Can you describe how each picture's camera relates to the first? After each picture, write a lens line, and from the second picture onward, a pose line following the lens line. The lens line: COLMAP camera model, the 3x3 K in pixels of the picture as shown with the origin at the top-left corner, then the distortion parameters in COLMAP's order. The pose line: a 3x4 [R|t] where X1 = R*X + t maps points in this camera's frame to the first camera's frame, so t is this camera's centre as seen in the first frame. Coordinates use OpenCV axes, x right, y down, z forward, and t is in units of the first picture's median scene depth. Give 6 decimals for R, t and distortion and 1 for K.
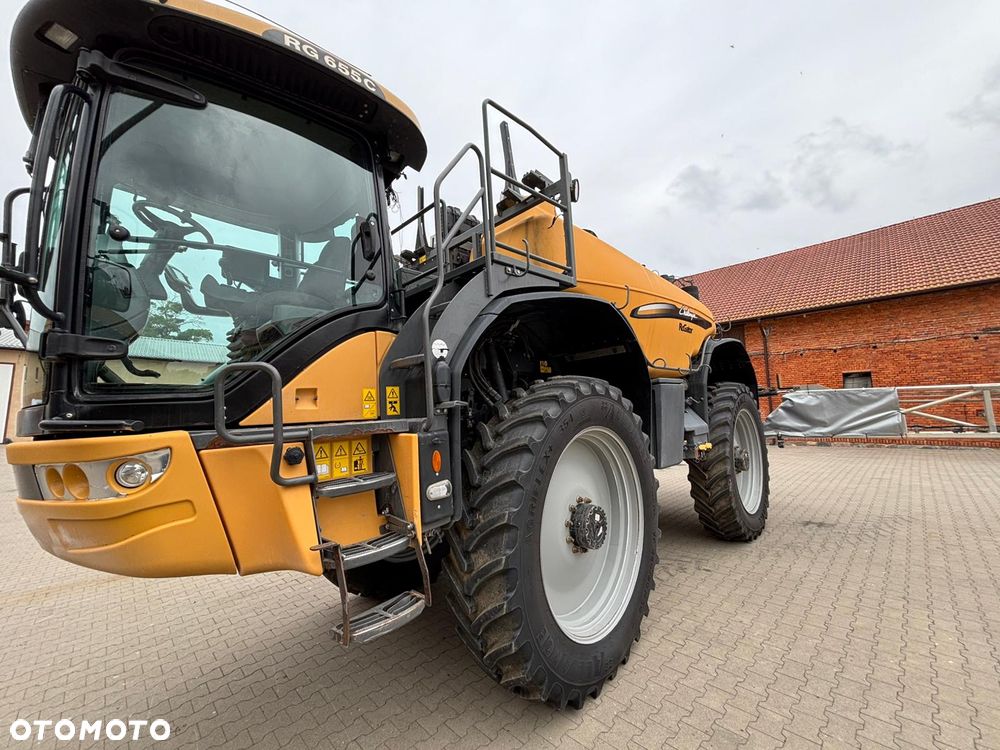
lens RADIAL K [[404.8, 0, 504.8], [0, 404.8, 372.9], [0, 0, 1]] dist [-0.001816, -0.000087]
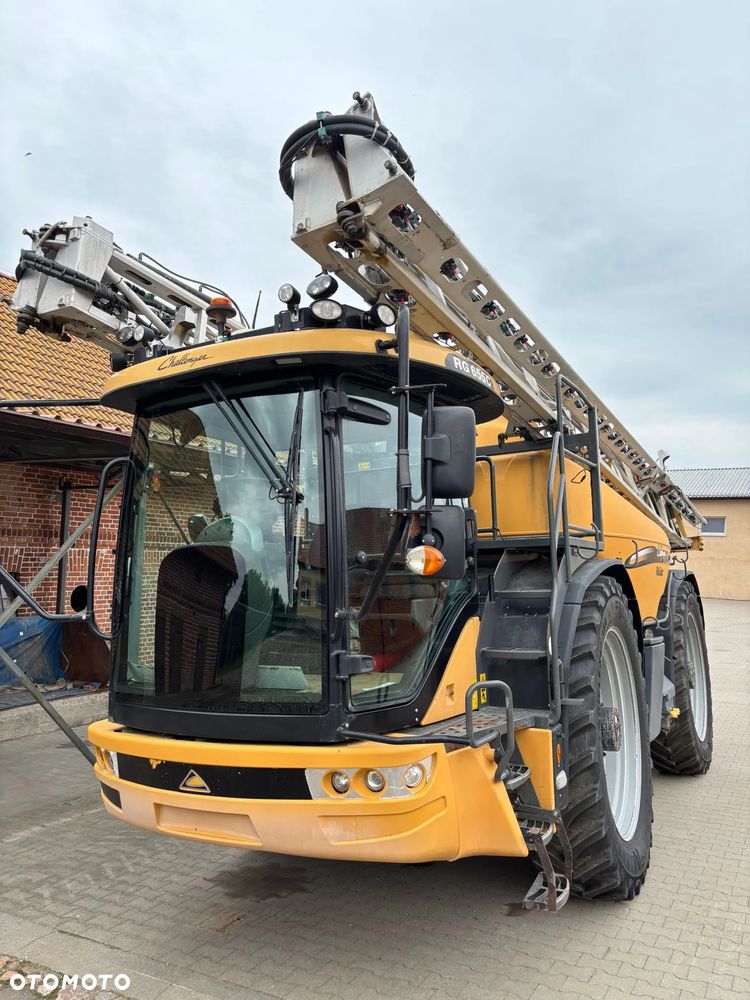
lens RADIAL K [[756.1, 0, 375.0], [0, 756.1, 500.0], [0, 0, 1]] dist [0.010776, 0.002541]
pose [[0.967942, 0.069900, 0.241251, -1.154601], [-0.059918, 0.997026, -0.048474, -0.326172], [-0.243921, 0.032465, 0.969251, -0.859785]]
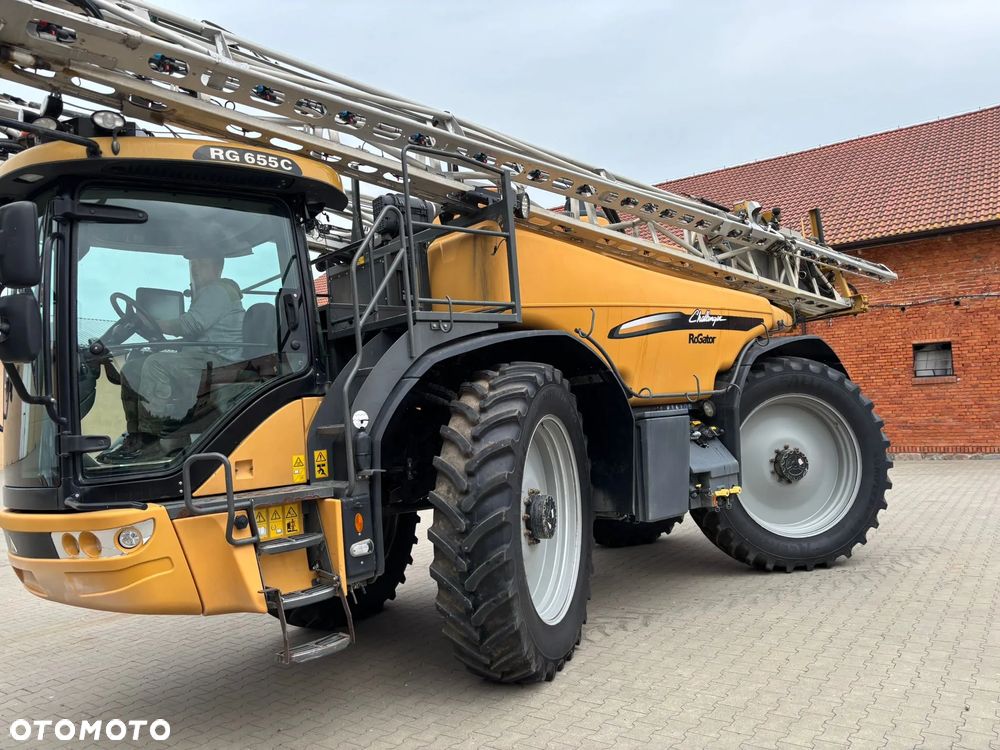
lens RADIAL K [[756.1, 0, 506.4], [0, 756.1, 371.3], [0, 0, 1]] dist [0.010776, 0.002541]
pose [[0.997775, -0.022959, -0.062590, 0.372681], [0.026011, 0.998489, 0.048402, -0.286191], [0.061384, -0.049923, 0.996865, -1.027404]]
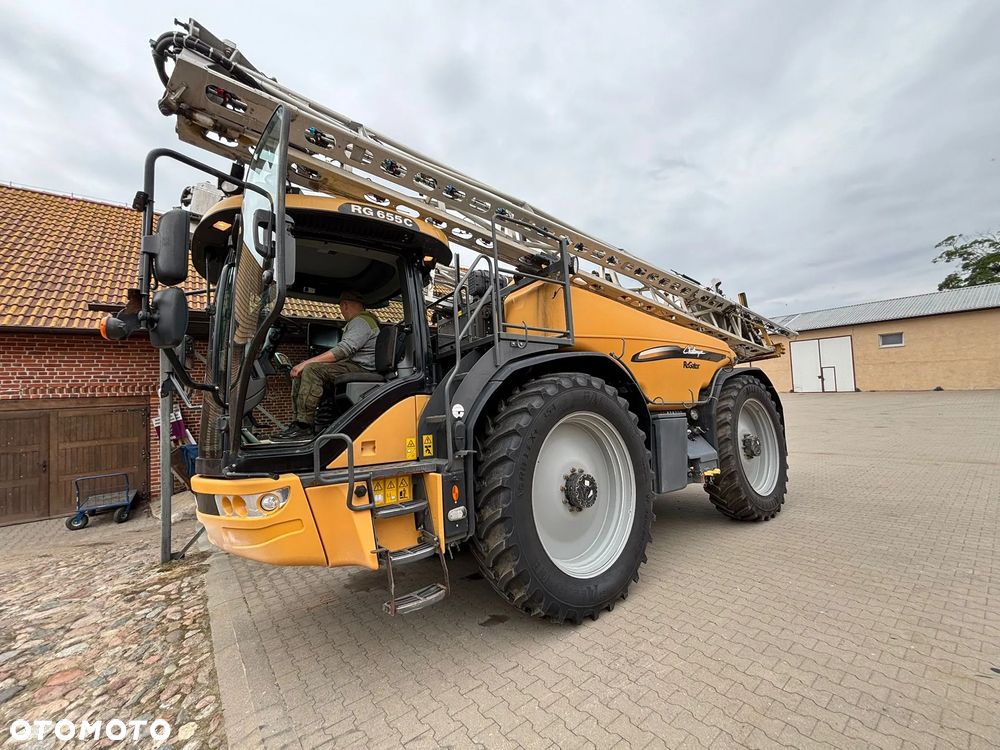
lens RADIAL K [[399.0, 0, 500.0], [0, 399.0, 375.0], [0, 0, 1]] dist [0.000718, -0.000009]
pose [[0.989542, -0.019064, -0.142980, 0.188693], [0.016789, 0.999713, -0.017104, -0.164078], [0.143265, 0.014524, 0.989578, -0.356851]]
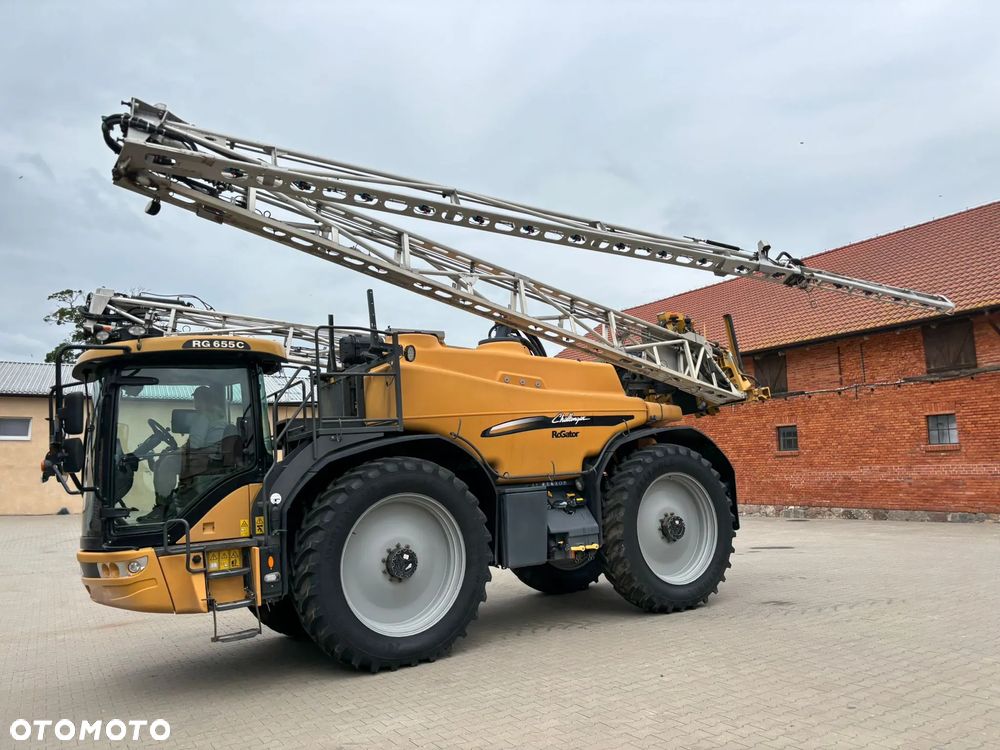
lens RADIAL K [[737.2, 0, 495.8], [0, 737.2, 373.7], [0, 0, 1]] dist [0.040548, -0.000031]
pose [[0.971466, -0.042361, -0.233366, 1.636140], [0.038222, 0.999022, -0.022234, -0.520732], [0.234079, 0.012680, 0.972135, -2.050479]]
